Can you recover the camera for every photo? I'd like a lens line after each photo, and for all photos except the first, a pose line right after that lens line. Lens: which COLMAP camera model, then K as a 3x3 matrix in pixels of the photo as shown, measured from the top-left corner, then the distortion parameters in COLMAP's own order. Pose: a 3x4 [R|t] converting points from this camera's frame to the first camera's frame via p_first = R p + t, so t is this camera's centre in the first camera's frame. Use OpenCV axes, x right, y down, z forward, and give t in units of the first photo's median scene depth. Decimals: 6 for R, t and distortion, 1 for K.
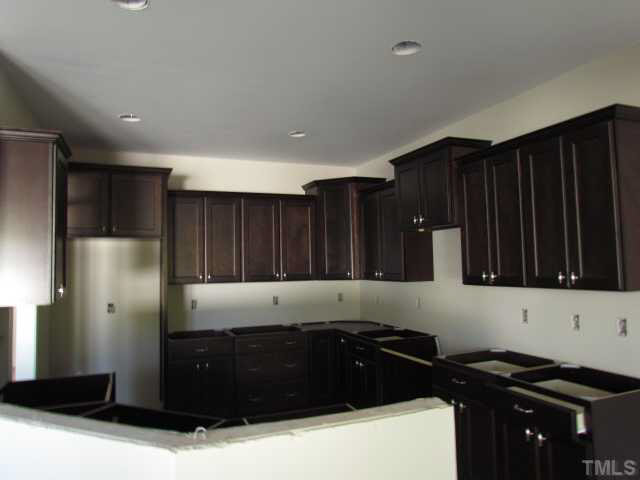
lens RADIAL K [[465.4, 0, 320.0], [0, 465.4, 240.0], [0, 0, 1]] dist [-0.047326, -0.004426]
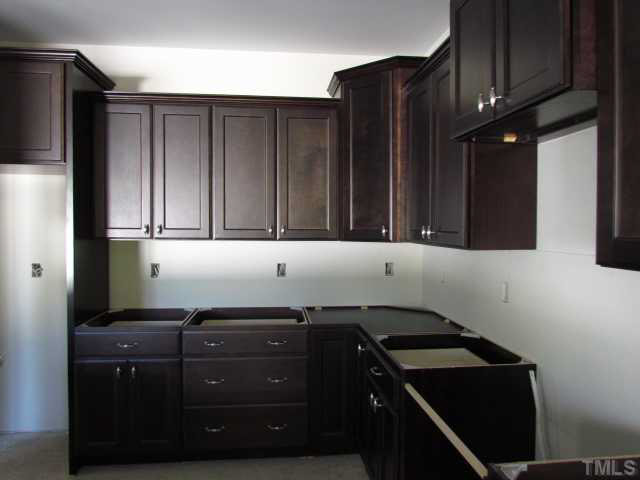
lens RADIAL K [[465.4, 0, 320.0], [0, 465.4, 240.0], [0, 0, 1]] dist [-0.047326, -0.004426]
pose [[0.961875, 0.033788, -0.271394, 0.139302], [-0.010662, 0.996217, 0.086239, 0.034755], [0.273281, -0.080058, 0.958597, 0.424645]]
